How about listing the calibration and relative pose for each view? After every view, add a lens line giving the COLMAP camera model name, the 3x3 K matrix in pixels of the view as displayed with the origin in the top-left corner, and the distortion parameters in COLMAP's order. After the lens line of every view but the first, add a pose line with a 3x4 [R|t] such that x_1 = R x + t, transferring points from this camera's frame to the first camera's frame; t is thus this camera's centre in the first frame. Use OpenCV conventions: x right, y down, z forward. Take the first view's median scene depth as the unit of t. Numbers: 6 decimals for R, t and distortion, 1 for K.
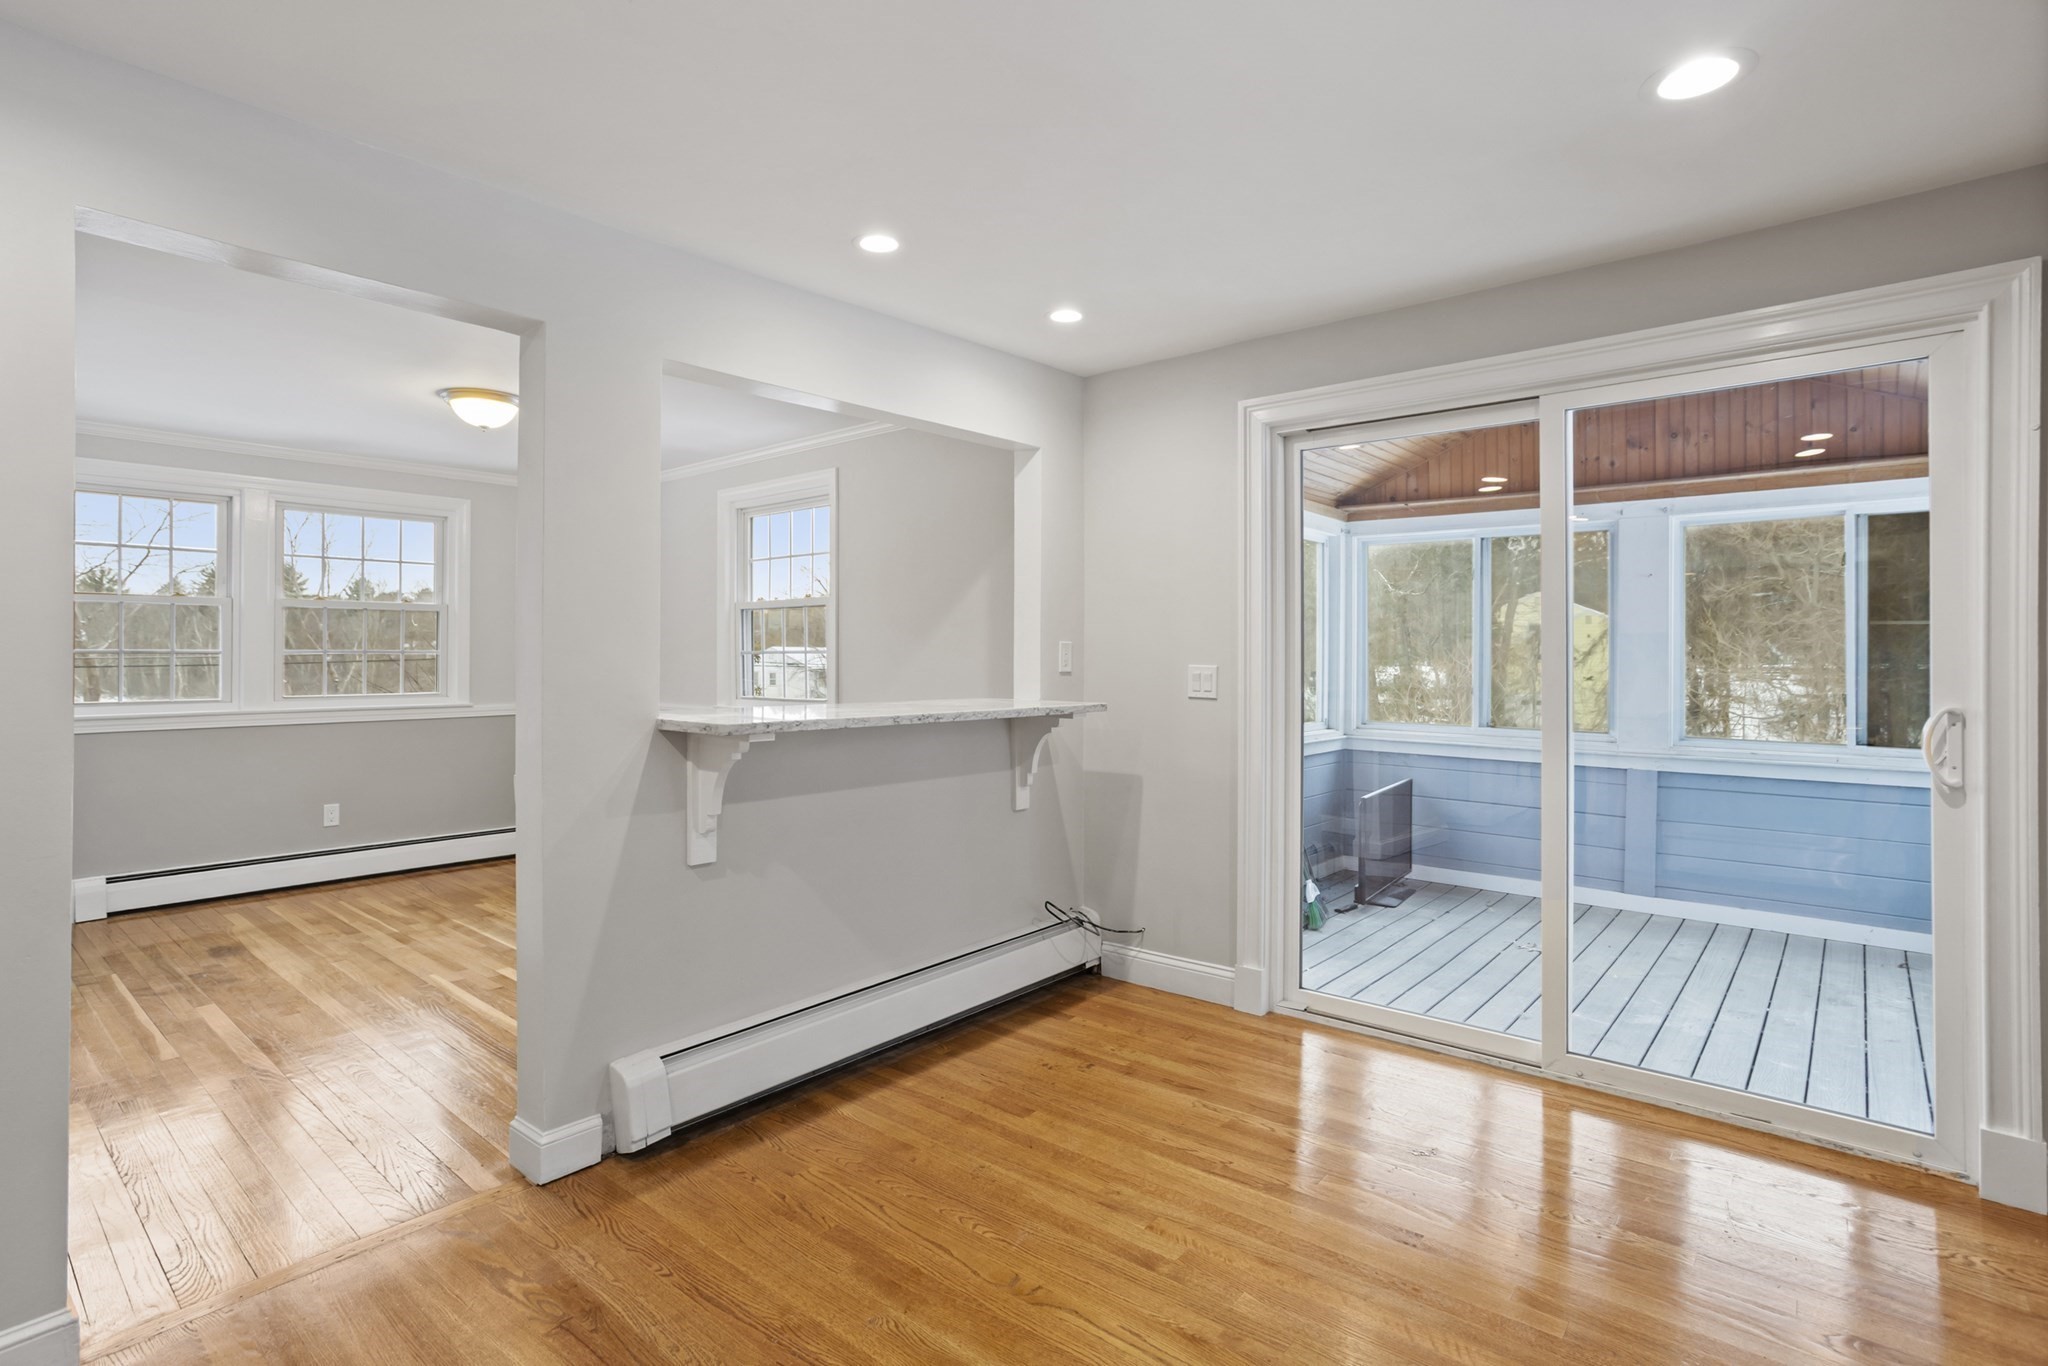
lens RADIAL K [[1006.9, 0, 1032.2], [0, 1006.9, 648.9], [0, 0, 1]] dist [-0.051779, 0.035108]
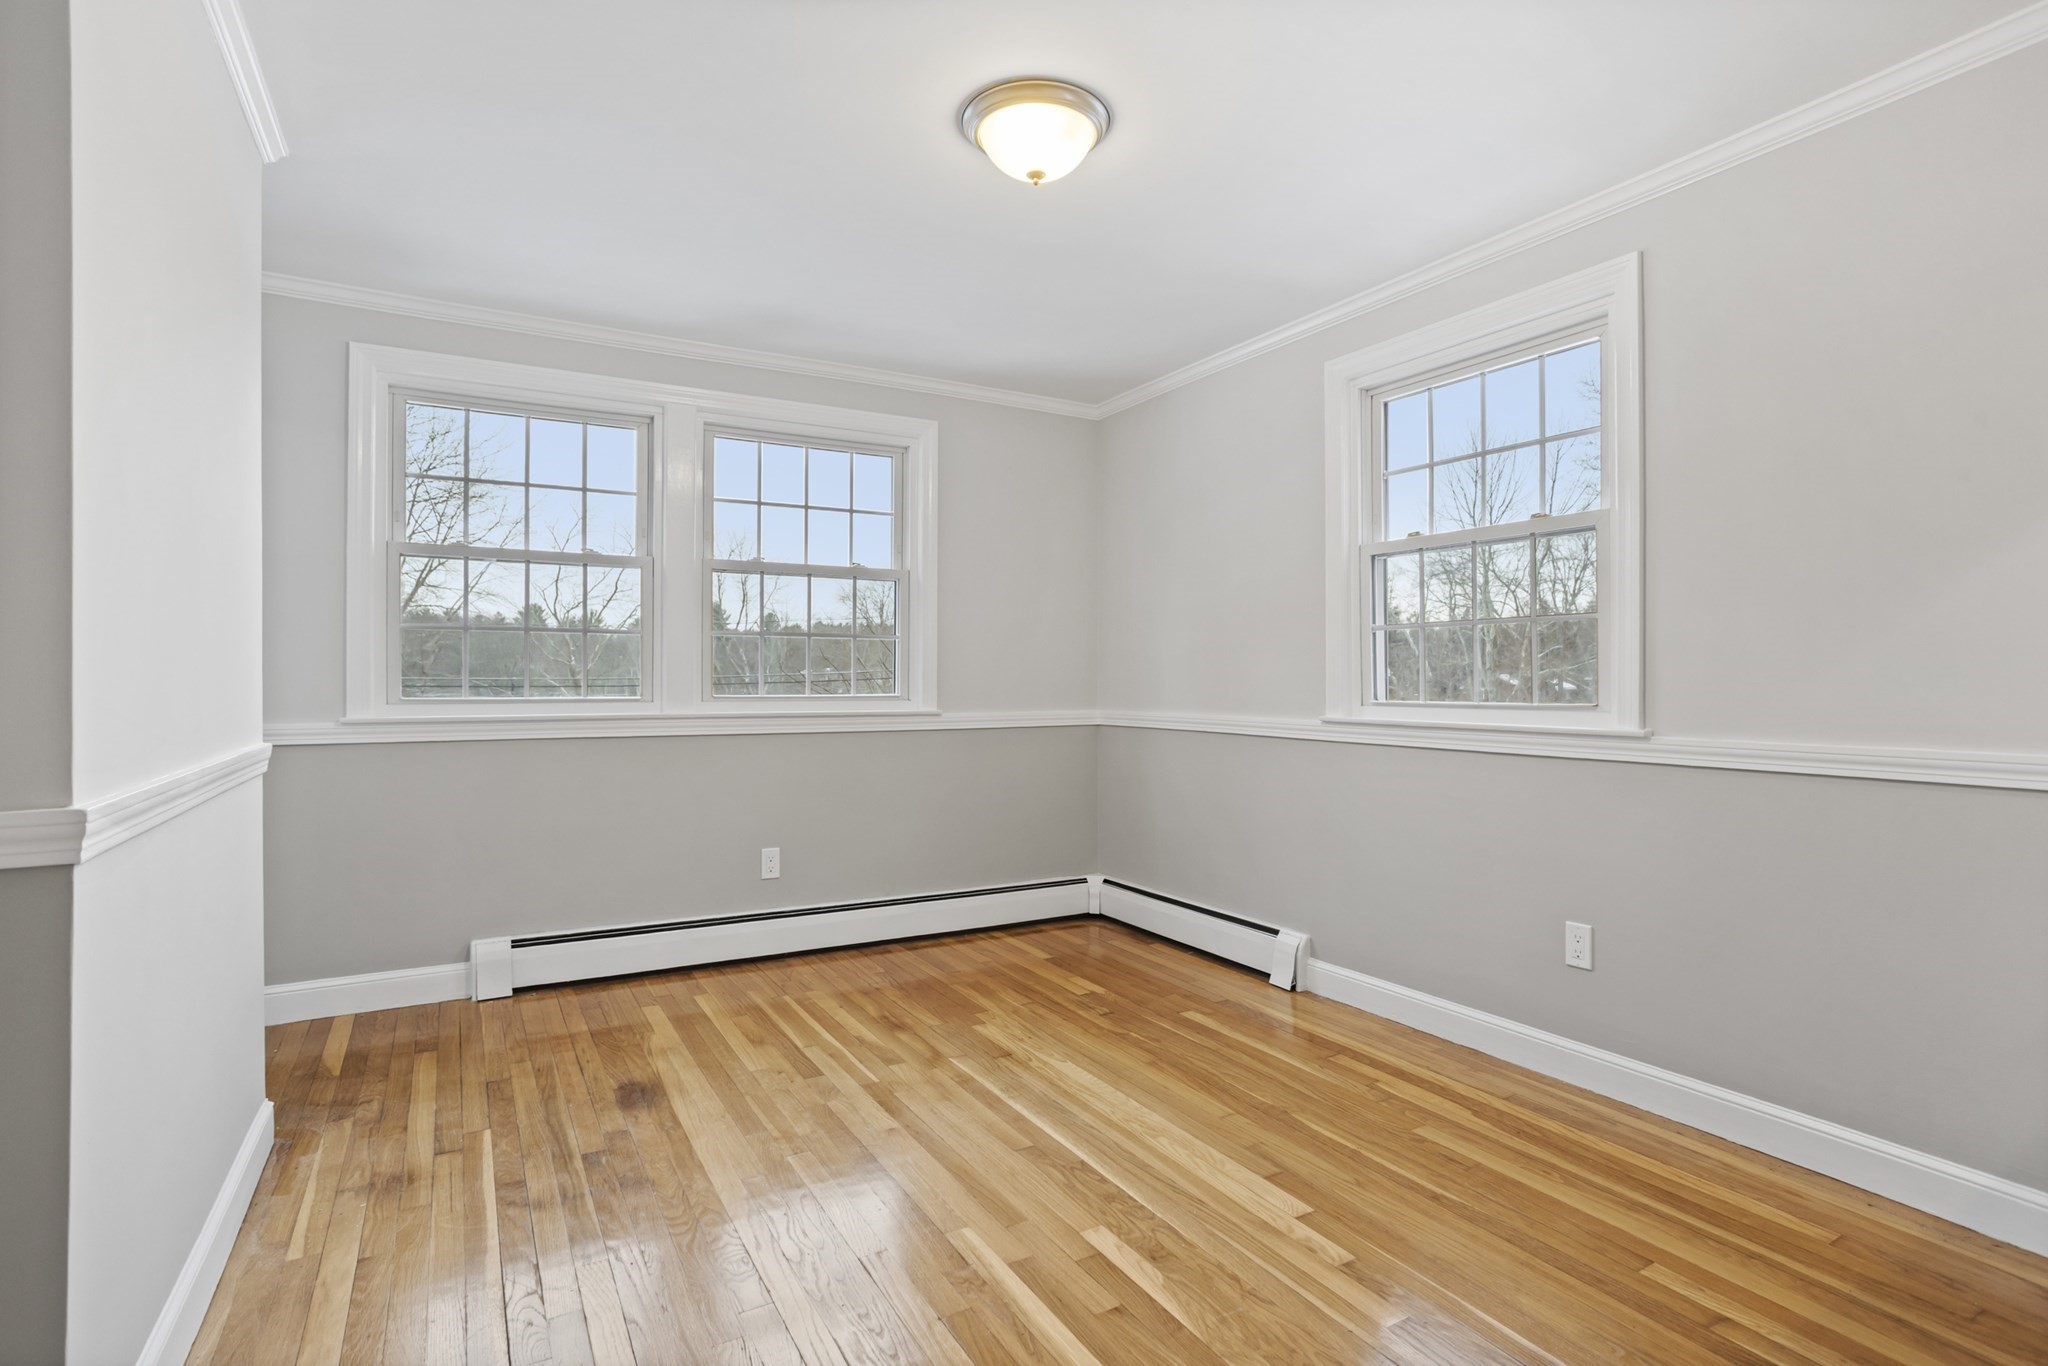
lens RADIAL K [[1004.9, 0, 1035.3], [0, 1004.9, 678.5], [0, 0, 1]] dist [-0.049804, 0.032280]
pose [[0.943932, -0.000189, -0.330140, -0.310364], [0.001625, 0.999990, 0.004074, 0.034983], [0.330136, -0.004382, 0.943923, 0.409777]]
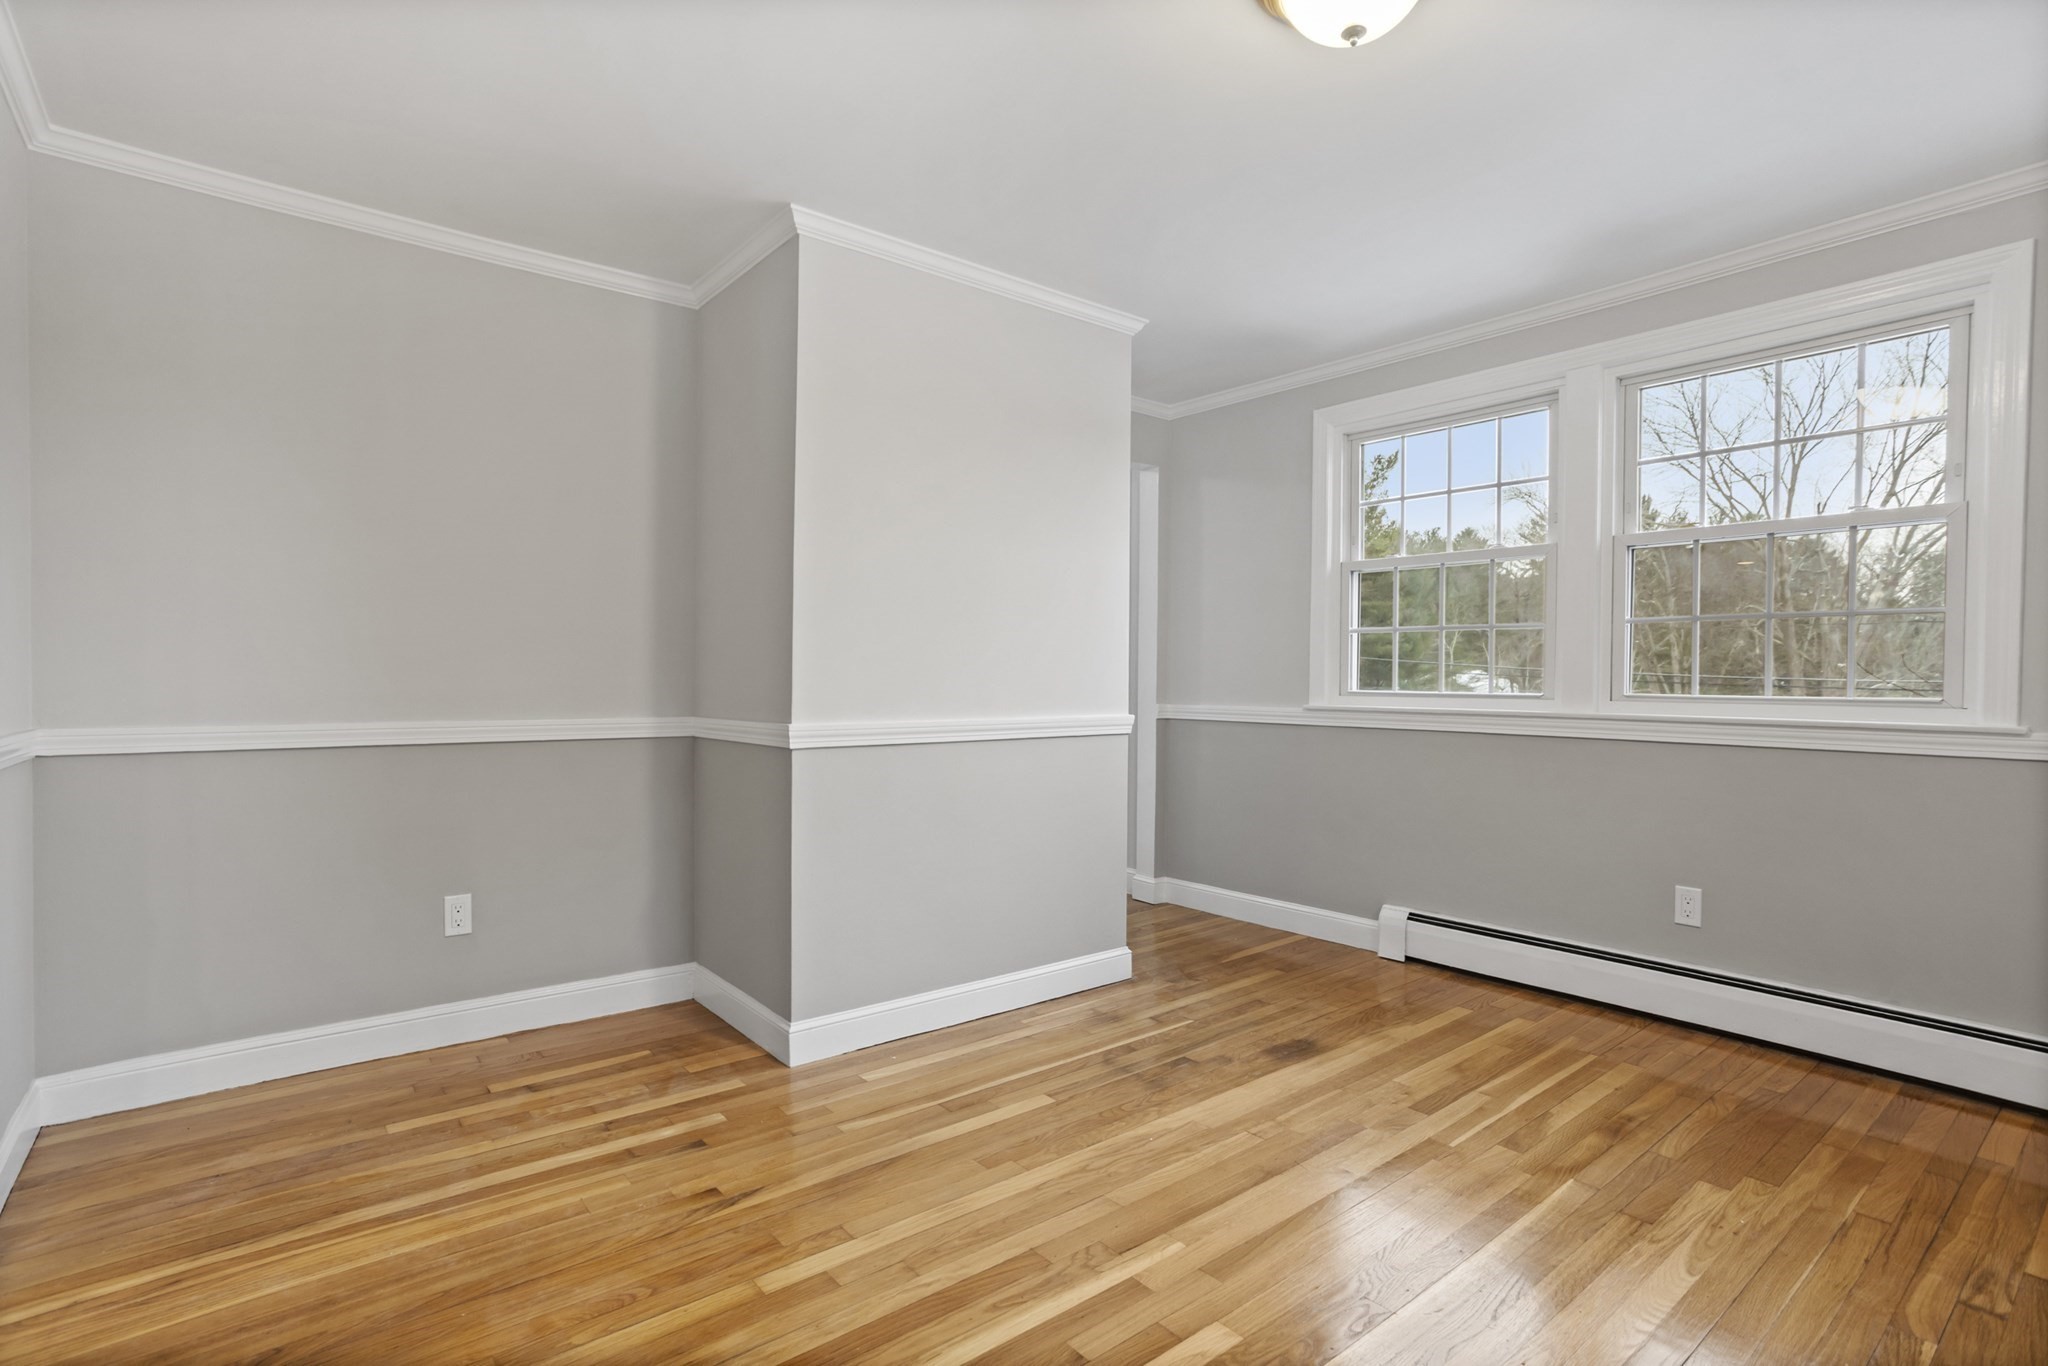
lens RADIAL K [[1000.4, 0, 1024.0], [0, 1000.4, 683.0], [0, 0, 1]] dist [-0.053147, 0.034002]
pose [[-0.183782, 0.004851, -0.982955, -0.092381], [0.000059, 0.999988, 0.004924, 0.040701], [0.982967, 0.000847, -0.183780, 0.777263]]
